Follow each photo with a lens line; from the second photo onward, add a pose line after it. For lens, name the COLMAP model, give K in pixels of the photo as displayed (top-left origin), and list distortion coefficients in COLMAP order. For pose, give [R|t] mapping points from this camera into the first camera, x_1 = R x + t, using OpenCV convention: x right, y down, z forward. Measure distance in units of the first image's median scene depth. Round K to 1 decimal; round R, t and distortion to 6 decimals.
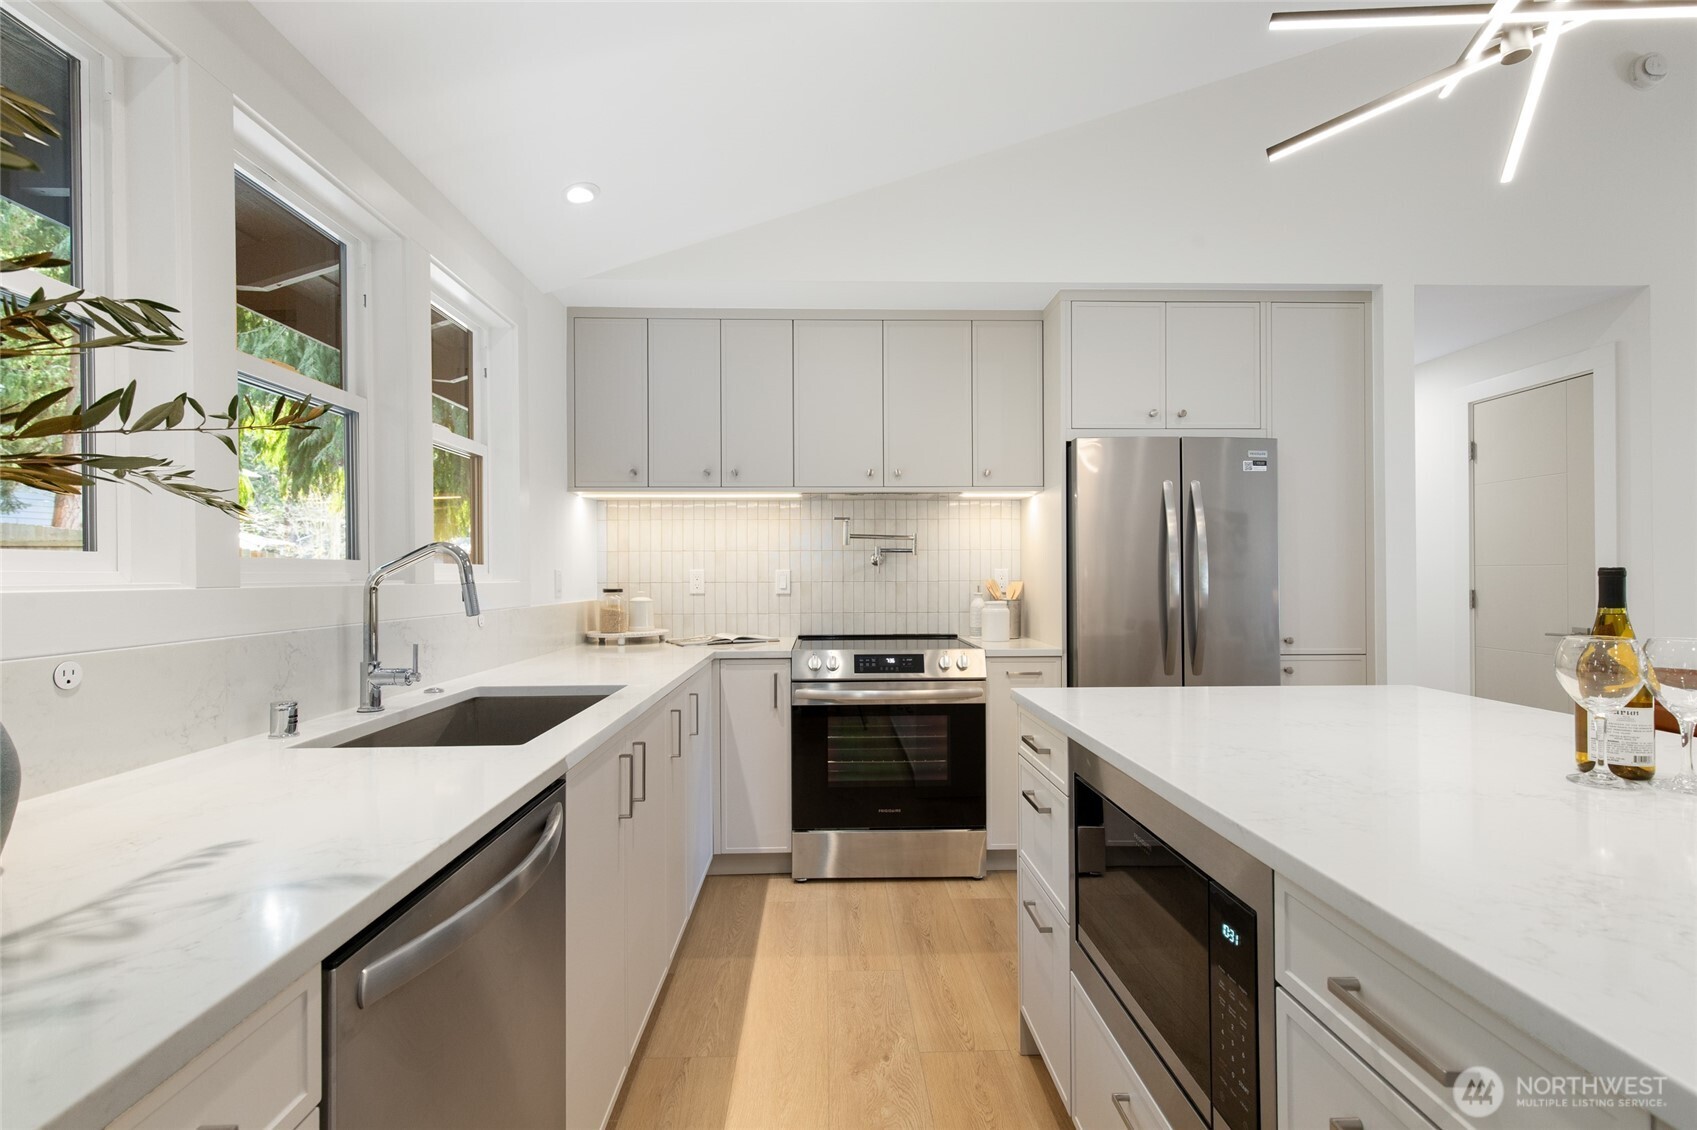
lens RADIAL K [[767.1, 0, 848.2], [0, 767.1, 572.4], [0, 0, 1]] dist [0.010026, -0.002143]
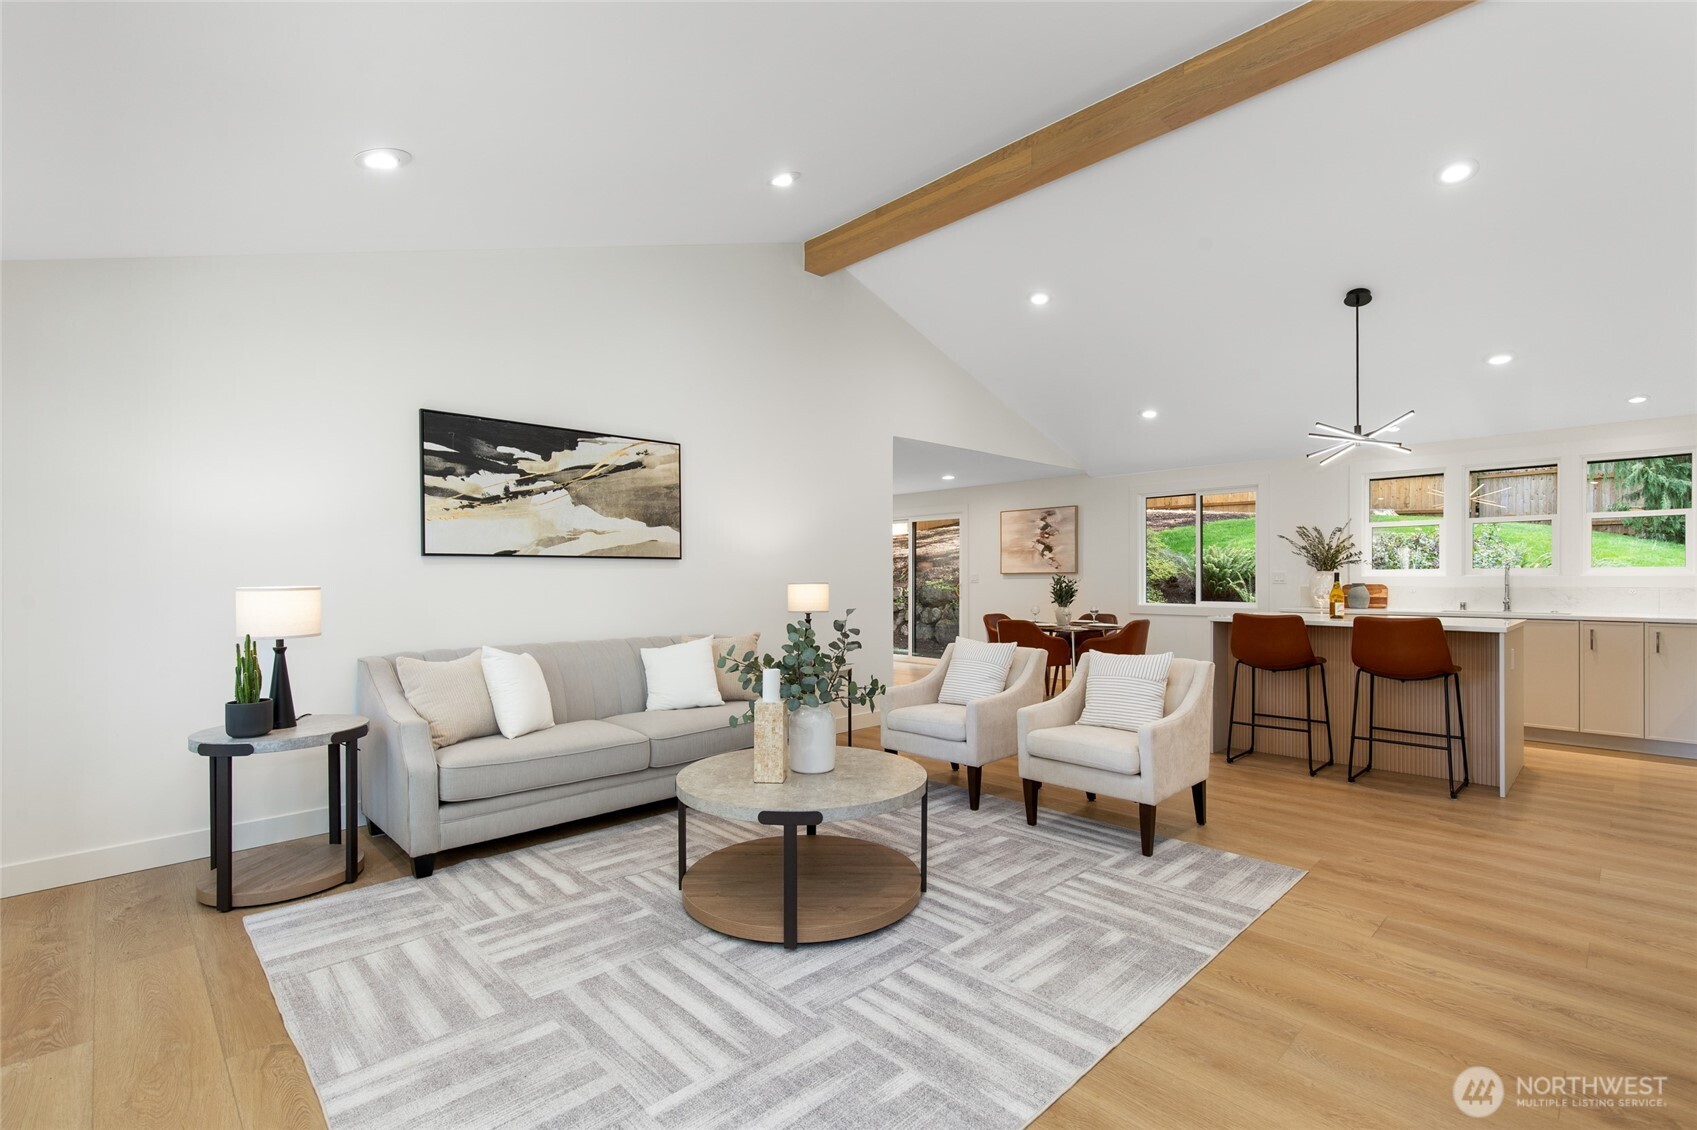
lens RADIAL K [[767.1, 0, 844.0], [0, 767.1, 581.0], [0, 0, 1]] dist [0.010026, -0.002143]
pose [[-0.745863, 0.008909, -0.666039, 2.097231], [0.008636, 0.999956, 0.003705, 0.000466], [0.666043, -0.002988, -0.745907, 0.837720]]
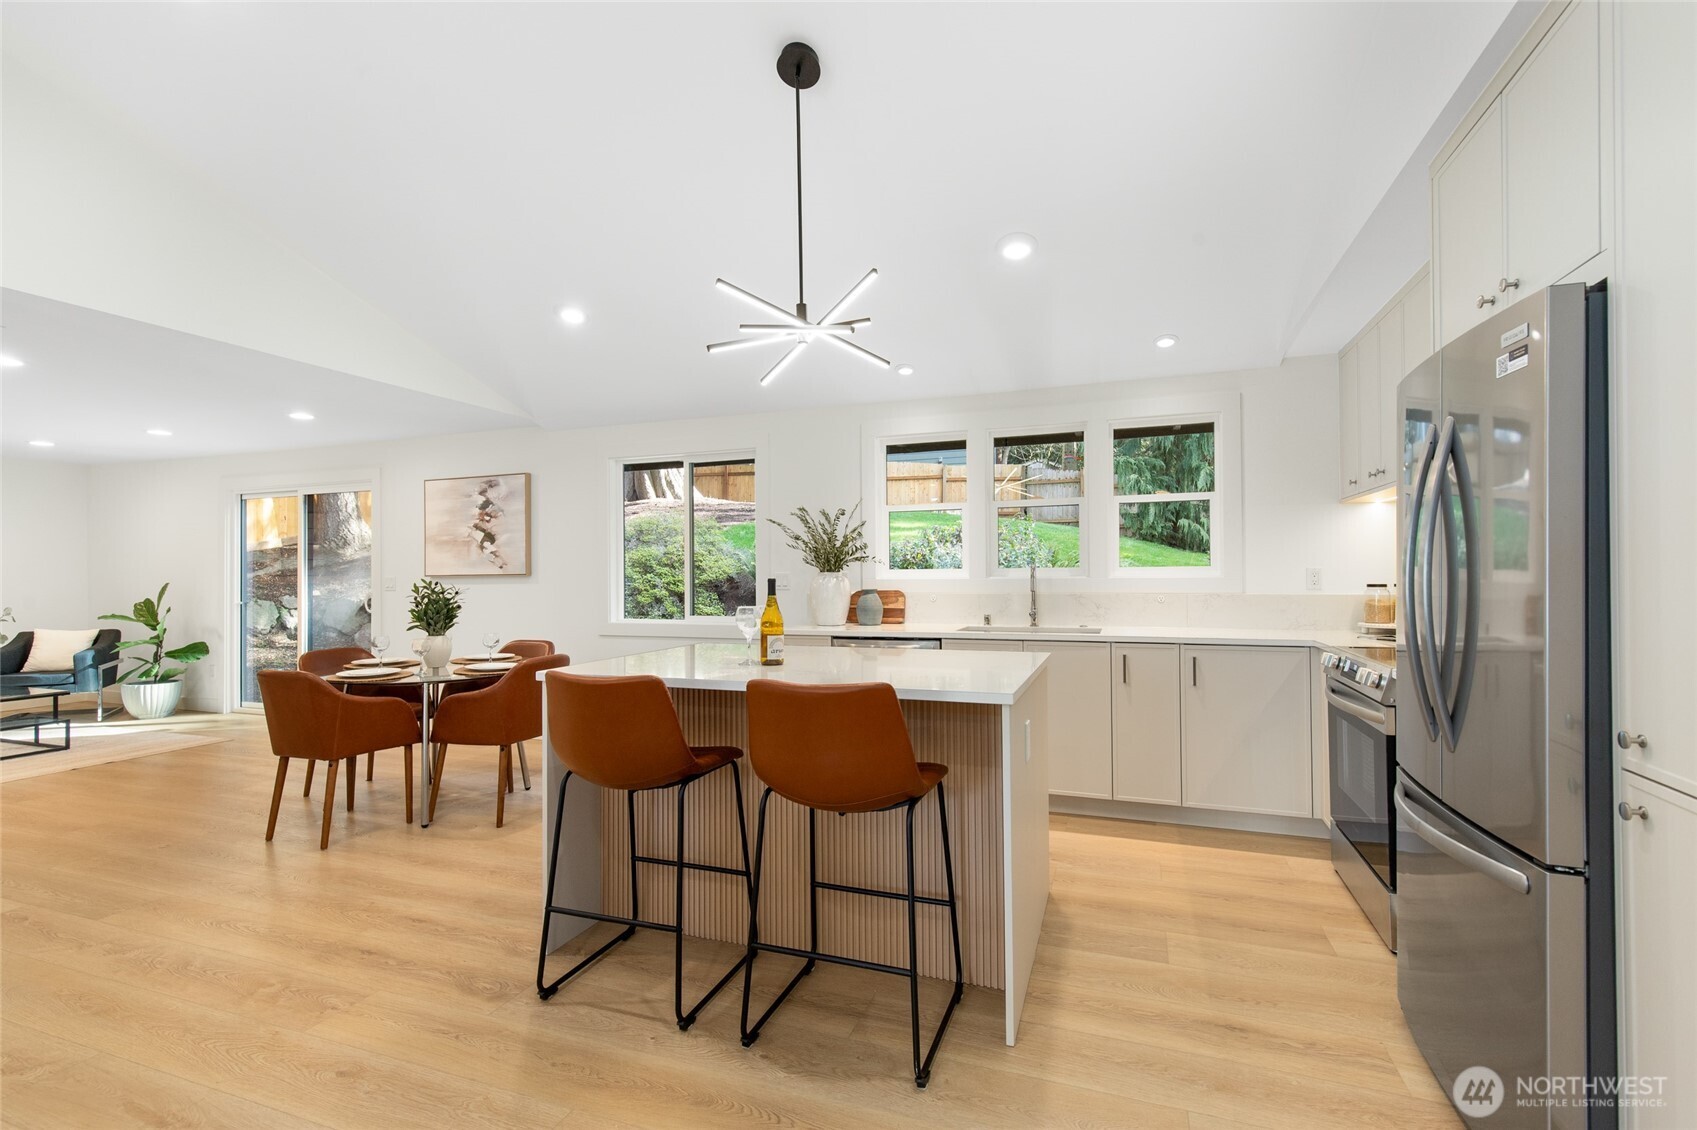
lens RADIAL K [[767.1, 0, 851.1], [0, 767.1, 567.3], [0, 0, 1]] dist [0.010026, -0.002143]
pose [[-0.376363, 0.001036, -0.926472, 1.058018], [0.015275, 0.999870, -0.005087, -0.008688], [0.926346, -0.016067, -0.376330, 0.729388]]
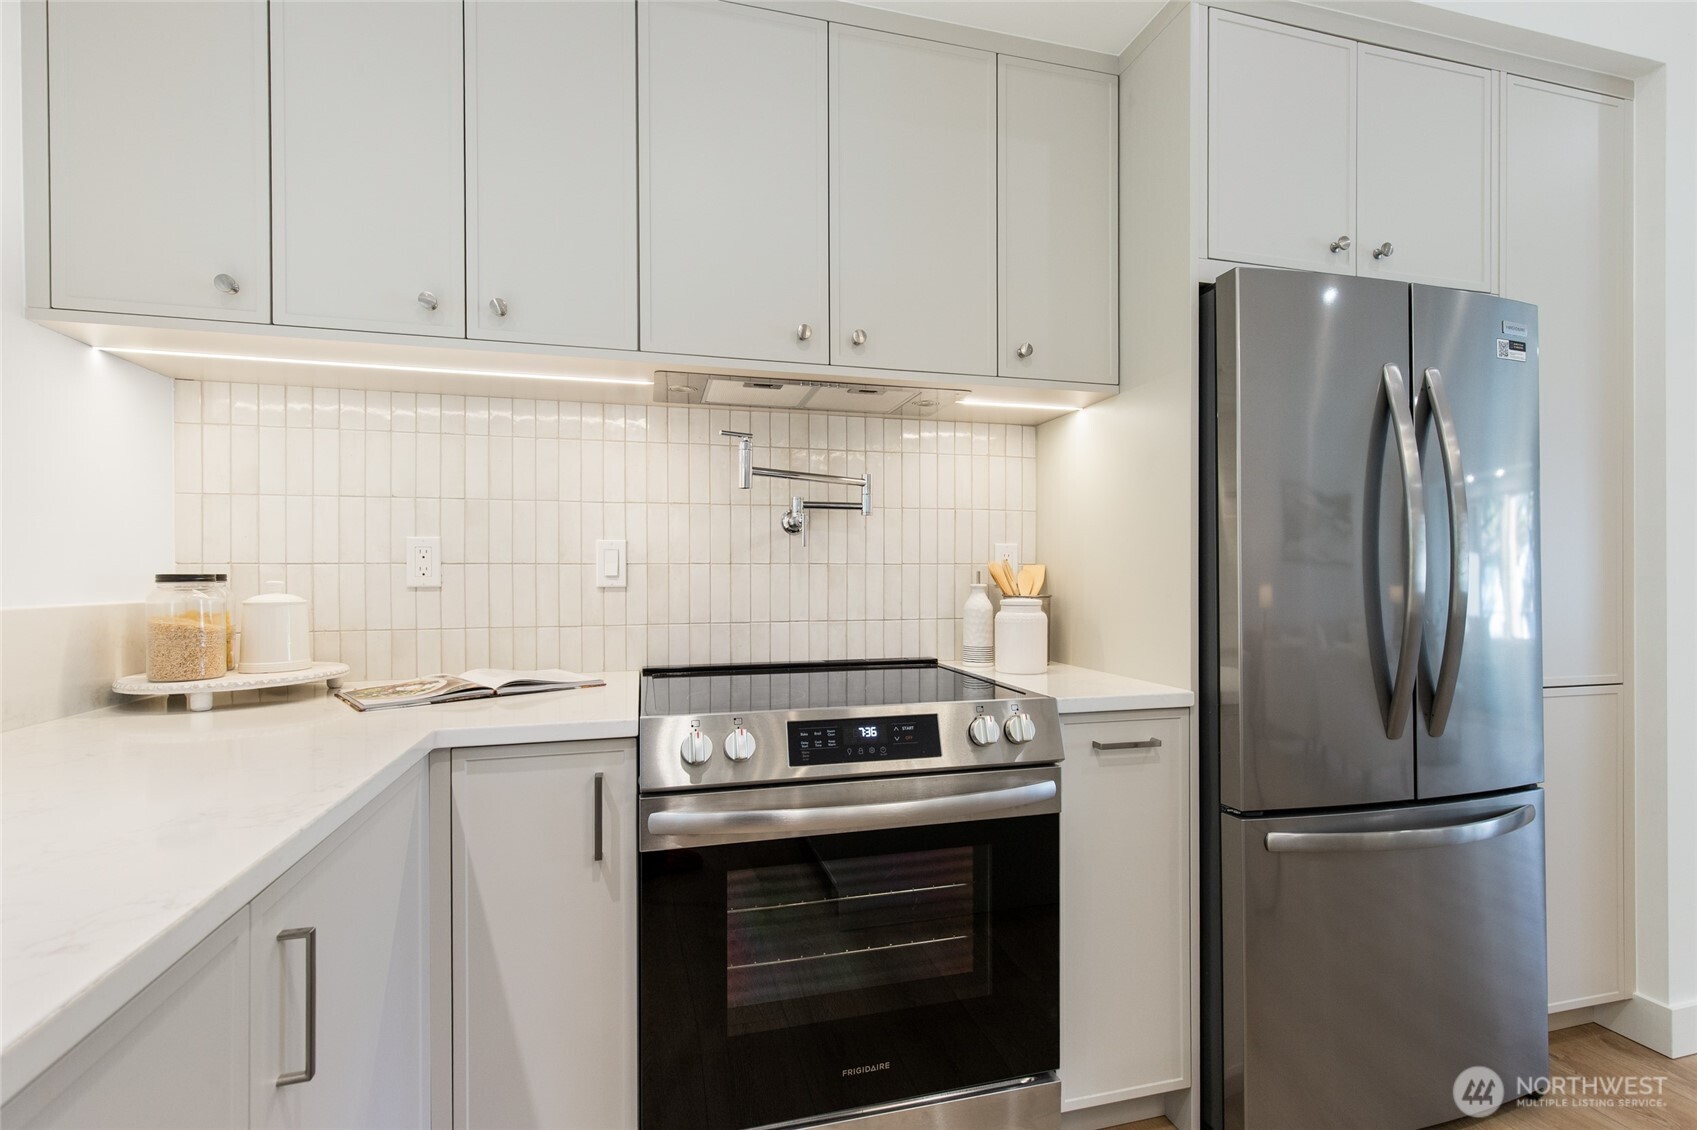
lens RADIAL K [[767.1, 0, 851.3], [0, 767.1, 575.1], [0, 0, 1]] dist [0.010026, -0.002143]
pose [[0.972620, 0.001285, 0.232399, -0.054225], [-0.002582, 0.999983, 0.005274, 0.019242], [-0.232388, -0.005729, 0.972606, 0.524517]]
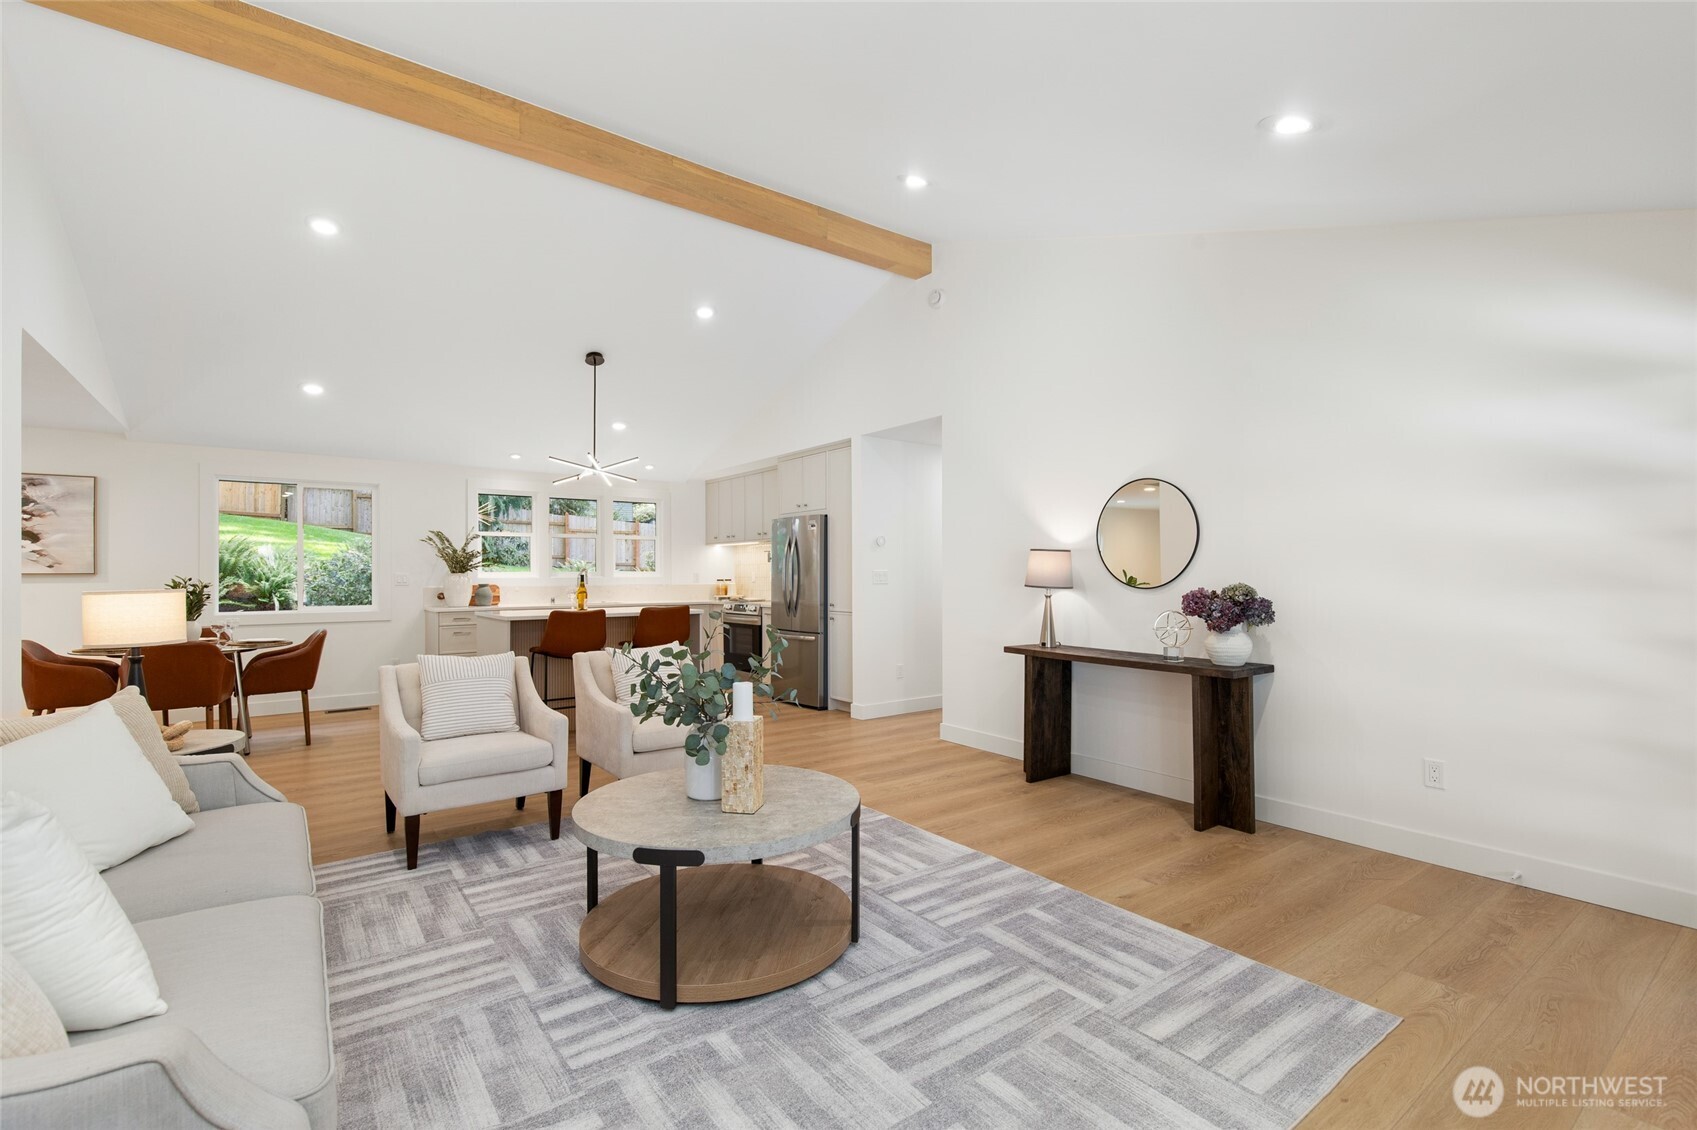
lens RADIAL K [[767.1, 0, 846.8], [0, 767.1, 566.4], [0, 0, 1]] dist [0.010026, -0.002143]
pose [[0.568132, -0.008004, -0.822899, 2.266757], [0.007074, 0.999963, -0.004842, -0.007975], [0.822907, -0.003070, 0.568167, -0.191978]]
